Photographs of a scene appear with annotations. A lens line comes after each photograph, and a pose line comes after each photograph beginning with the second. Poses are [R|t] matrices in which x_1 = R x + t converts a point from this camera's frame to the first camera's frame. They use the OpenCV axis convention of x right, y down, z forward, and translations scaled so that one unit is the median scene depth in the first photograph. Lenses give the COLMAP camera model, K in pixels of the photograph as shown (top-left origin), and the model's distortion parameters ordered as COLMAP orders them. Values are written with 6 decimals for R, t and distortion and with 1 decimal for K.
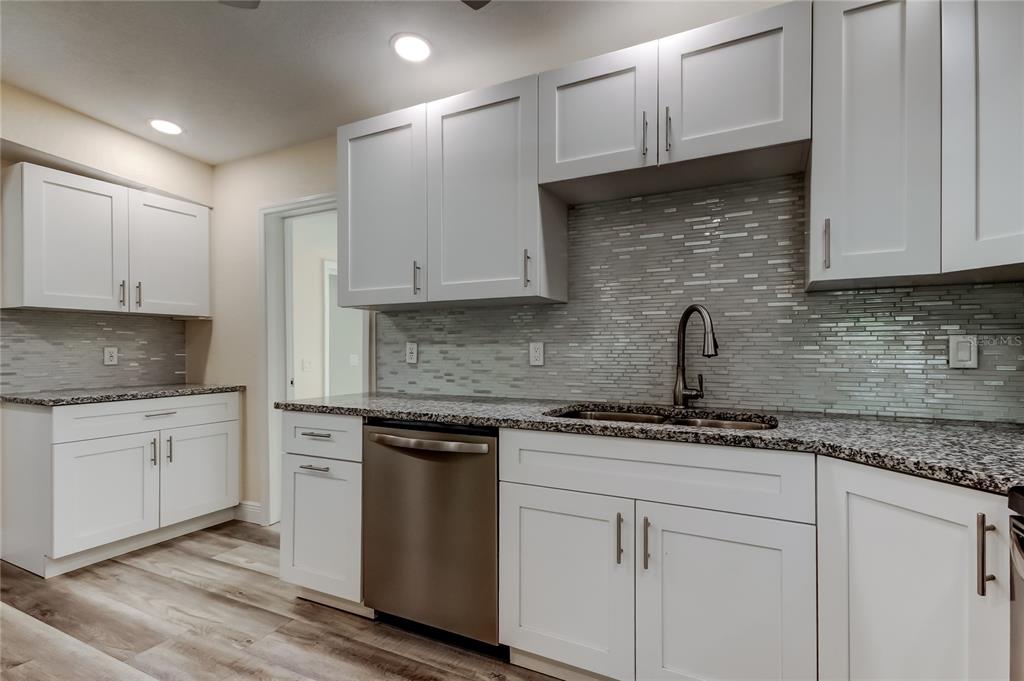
lens RADIAL K [[470.9, 0, 515.7], [0, 470.9, 346.9], [0, 0, 1]] dist [0.001103, -0.000402]
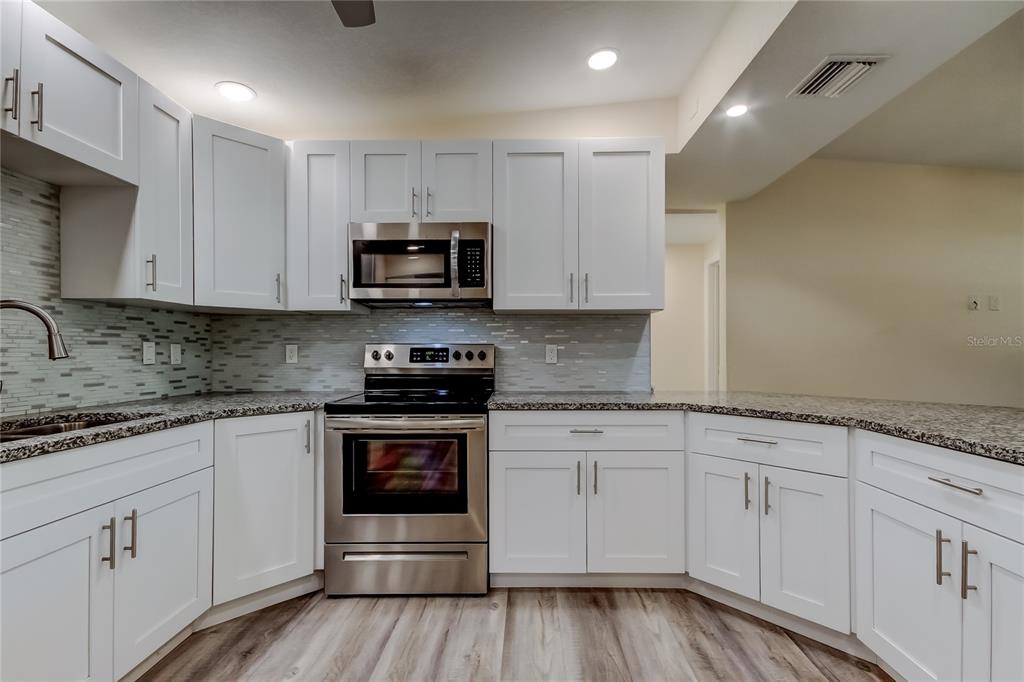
lens RADIAL K [[476.6, 0, 528.1], [0, 476.6, 351.4], [0, 0, 1]] dist [0.006300, -0.001169]
pose [[-0.440638, 0.004515, 0.897674, -0.660640], [-0.003486, 0.999971, -0.006741, 0.005887], [-0.897678, -0.006100, -0.440609, 0.413277]]
